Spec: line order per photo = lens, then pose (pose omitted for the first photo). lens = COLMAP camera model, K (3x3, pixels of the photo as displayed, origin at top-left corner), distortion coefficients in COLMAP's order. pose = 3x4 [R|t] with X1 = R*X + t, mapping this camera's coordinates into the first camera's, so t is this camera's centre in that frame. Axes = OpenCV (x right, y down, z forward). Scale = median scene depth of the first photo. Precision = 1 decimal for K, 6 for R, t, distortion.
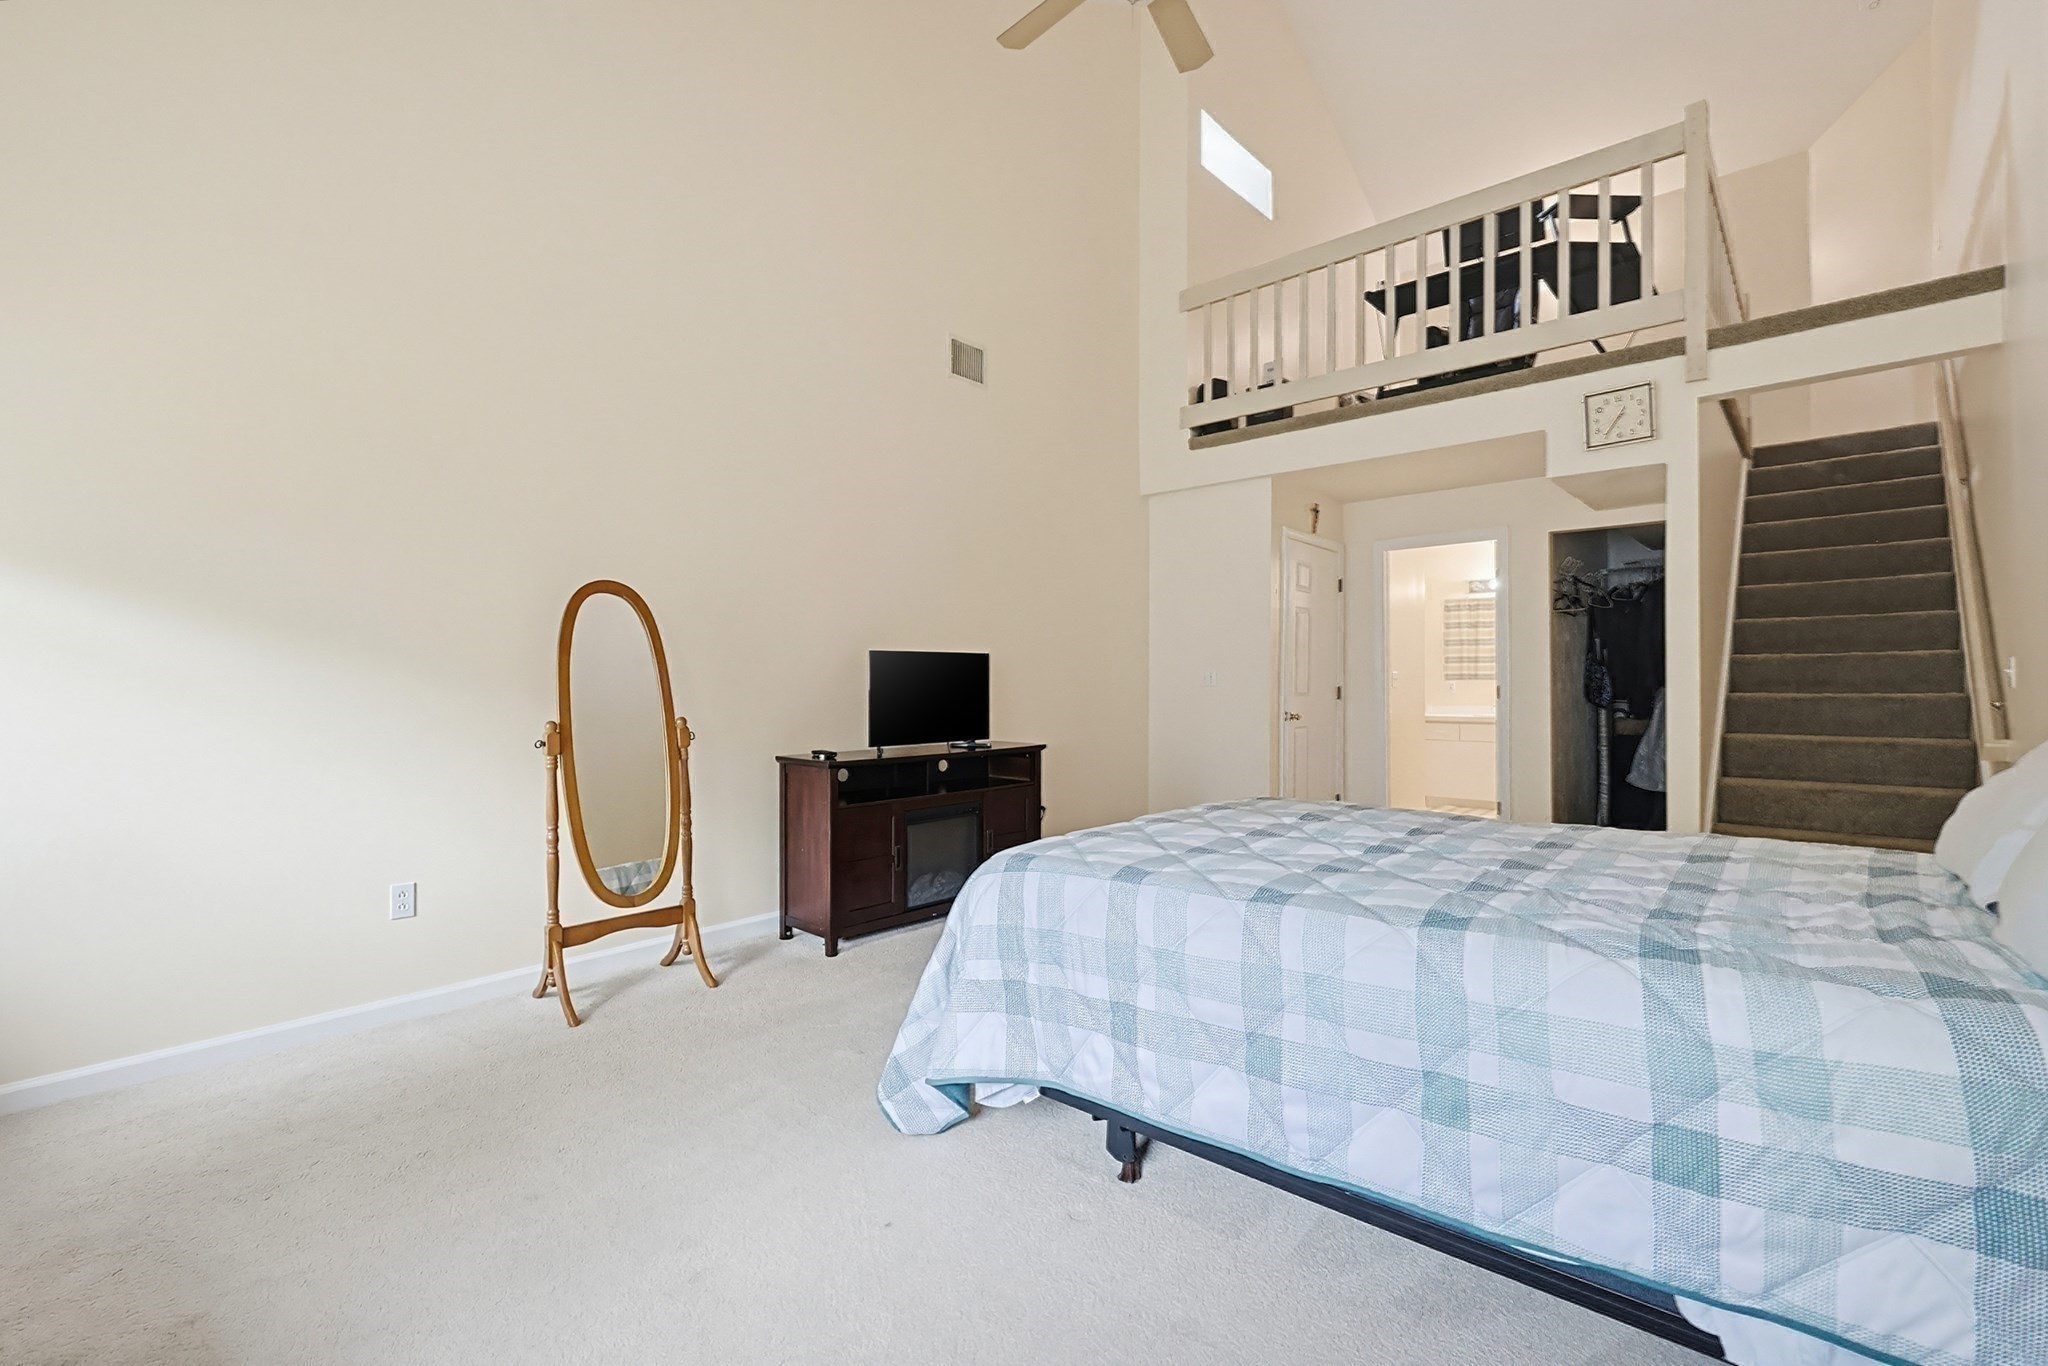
lens RADIAL K [[906.2, 0, 1024.0], [0, 906.2, 683.0], [0, 0, 1]] dist [-0.001168, -0.000127]
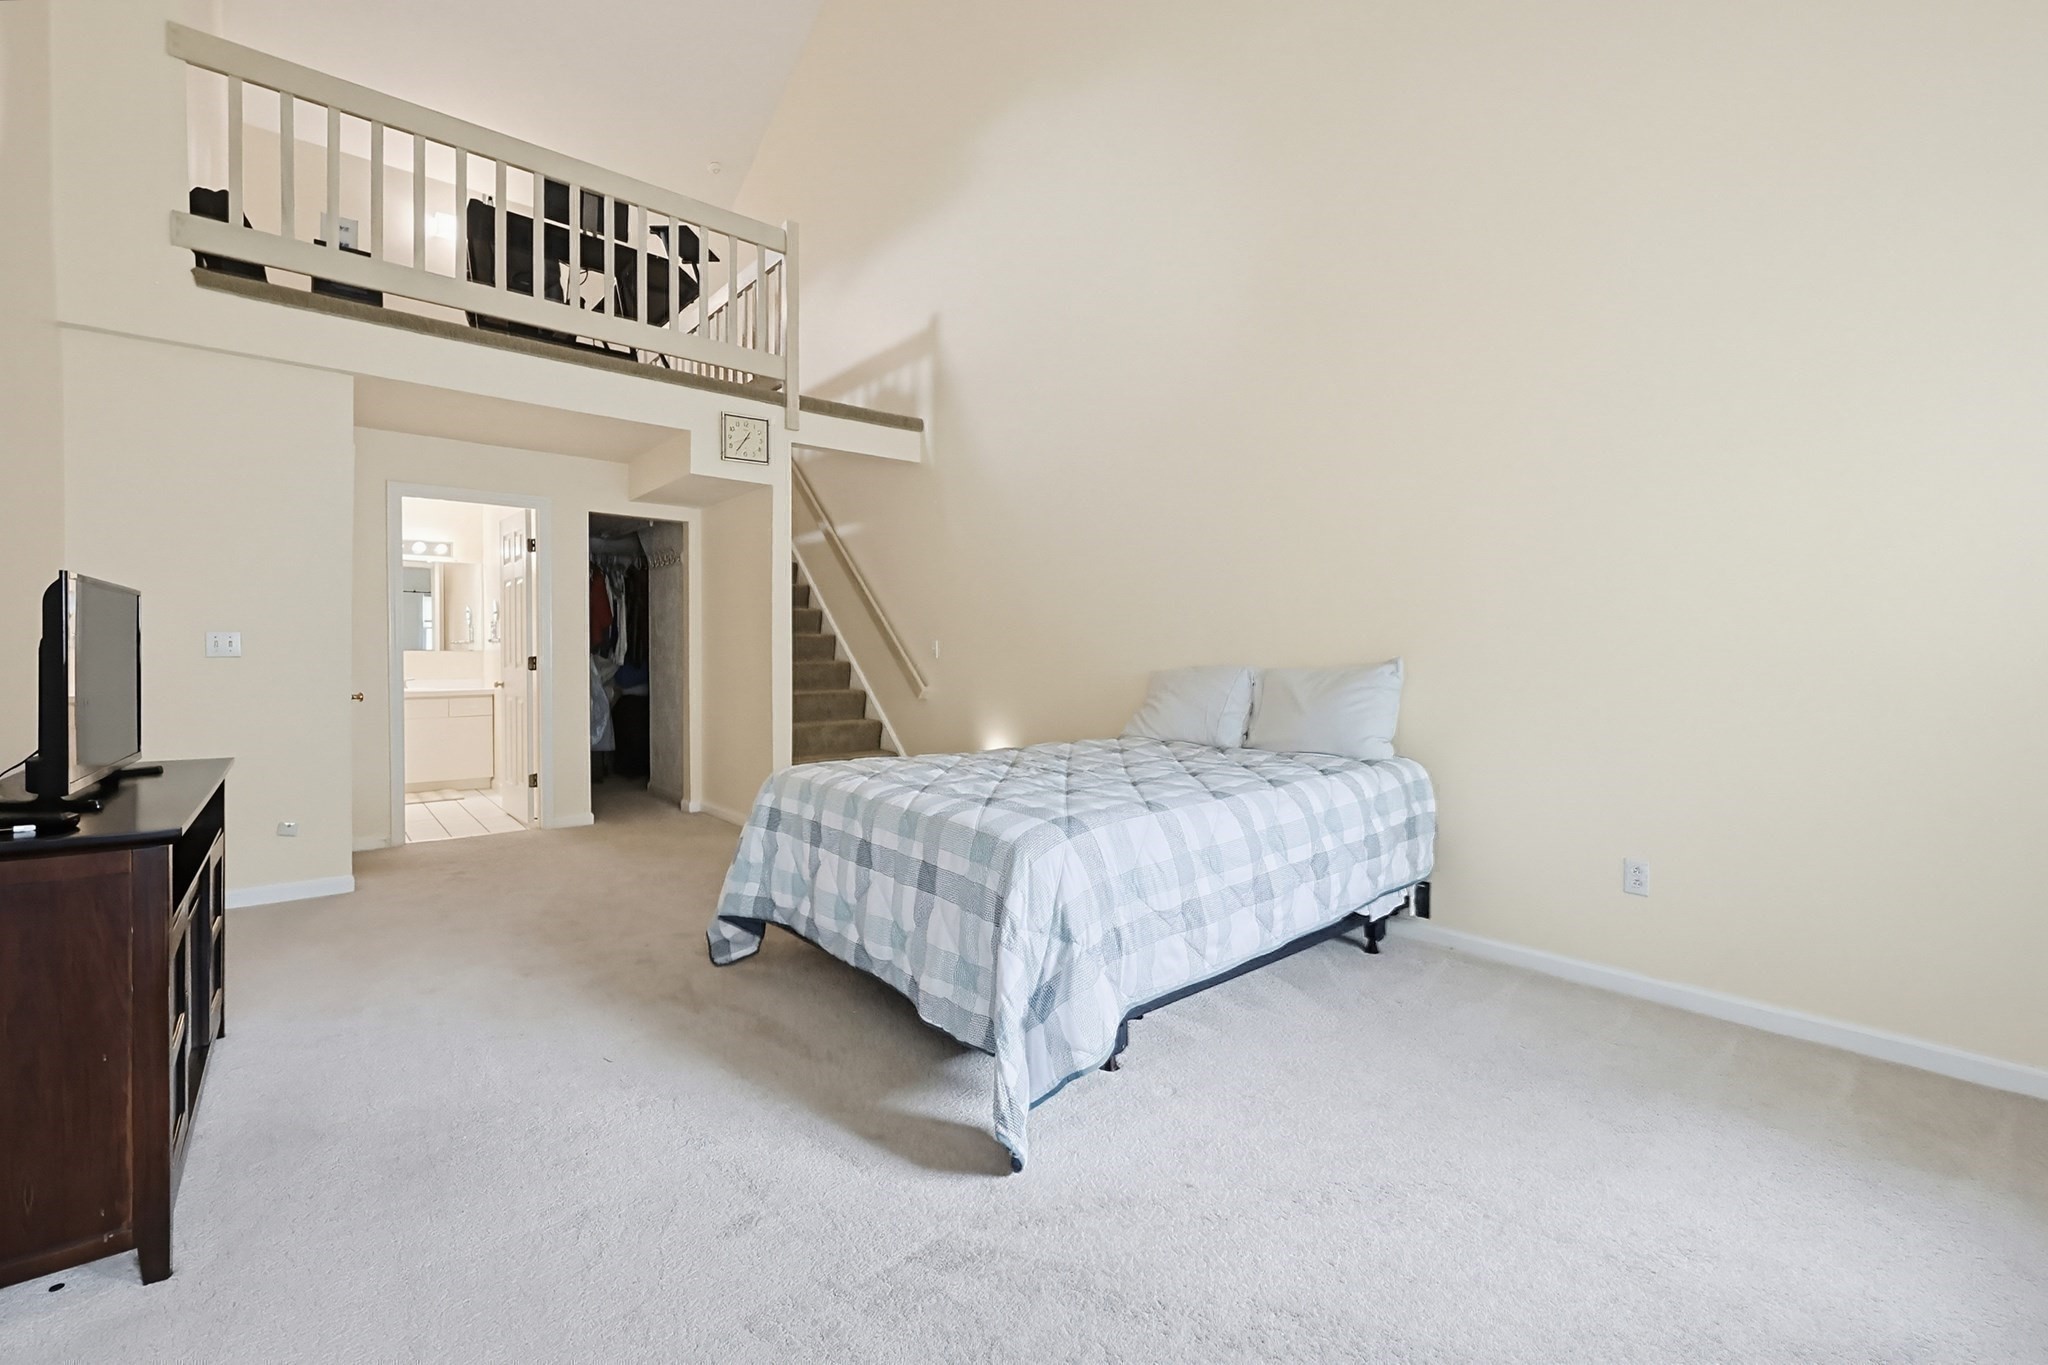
lens RADIAL K [[915.0, 0, 1025.1], [0, 915.0, 664.1], [0, 0, 1]] dist [0.000354, -0.000295]
pose [[0.109658, -0.005495, 0.993954, -0.478511], [-0.002164, 0.999981, 0.005767, 0.003447], [-0.993967, -0.002783, 0.109644, 0.430247]]
